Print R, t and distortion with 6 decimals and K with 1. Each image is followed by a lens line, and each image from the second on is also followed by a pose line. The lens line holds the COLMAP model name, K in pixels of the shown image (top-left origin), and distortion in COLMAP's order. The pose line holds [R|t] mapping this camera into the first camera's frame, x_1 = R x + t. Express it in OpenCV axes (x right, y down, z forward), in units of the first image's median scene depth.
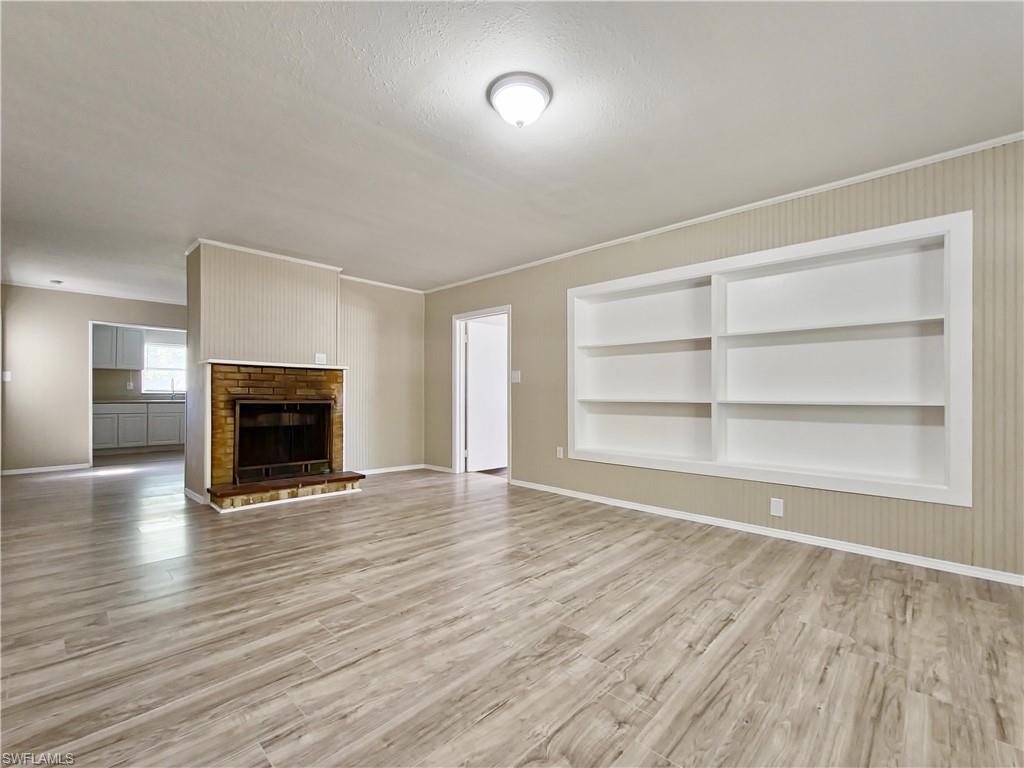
lens RADIAL K [[441.5, 0, 511.9], [0, 441.5, 390.1], [0, 0, 1]] dist [-0.004705, 0.000330]
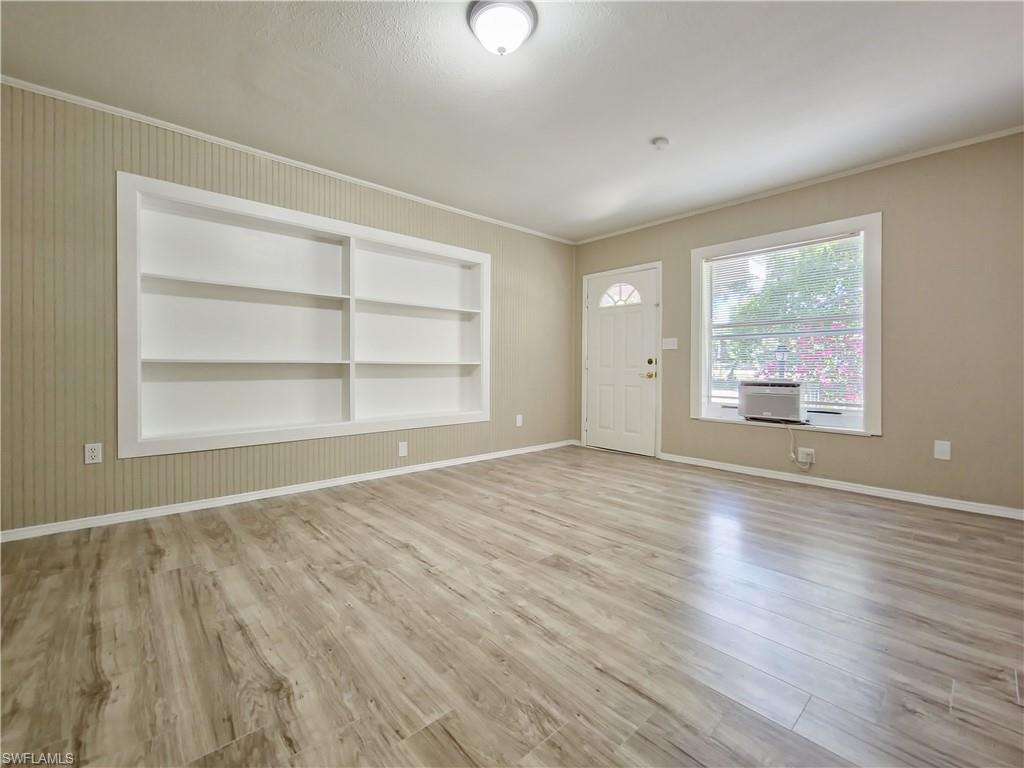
lens RADIAL K [[441.5, 0, 525.4], [0, 441.5, 366.6], [0, 0, 1]] dist [-0.004705, 0.000330]
pose [[0.062928, -0.003727, 0.998011, -0.770647], [-0.013978, 0.999892, 0.004615, 0.037179], [-0.997920, -0.014240, 0.062869, 0.769272]]
